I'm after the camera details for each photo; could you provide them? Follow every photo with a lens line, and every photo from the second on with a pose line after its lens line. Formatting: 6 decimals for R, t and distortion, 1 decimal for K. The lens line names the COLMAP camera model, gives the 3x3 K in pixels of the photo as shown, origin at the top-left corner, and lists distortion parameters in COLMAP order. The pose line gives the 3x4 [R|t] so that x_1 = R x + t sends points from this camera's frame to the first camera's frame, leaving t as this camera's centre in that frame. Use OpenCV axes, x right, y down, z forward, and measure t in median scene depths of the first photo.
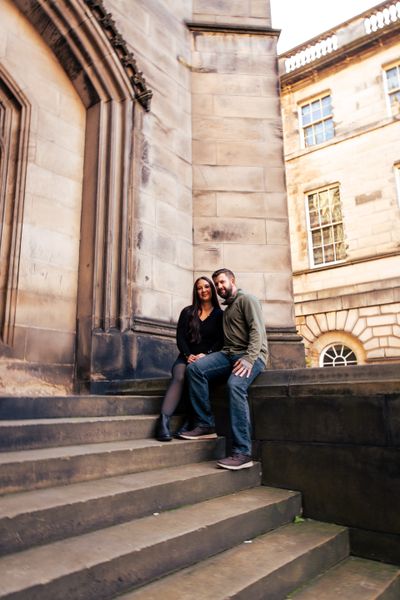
lens RADIAL K [[445.4, 0, 186.6], [0, 445.4, 299.8], [0, 0, 1]] dist [0.001452, 0.001522]
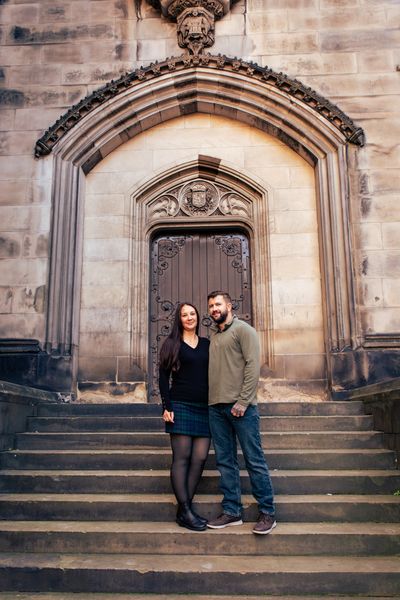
lens RADIAL K [[589.2, 0, 200.0], [0, 589.2, 300.0], [0, 0, 1]] dist [0.000474, -0.000396]
pose [[0.576098, -0.165925, -0.800362, 0.875766], [0.183397, 0.980453, -0.071252, -0.021435], [0.796540, -0.105736, 0.595268, -0.254317]]
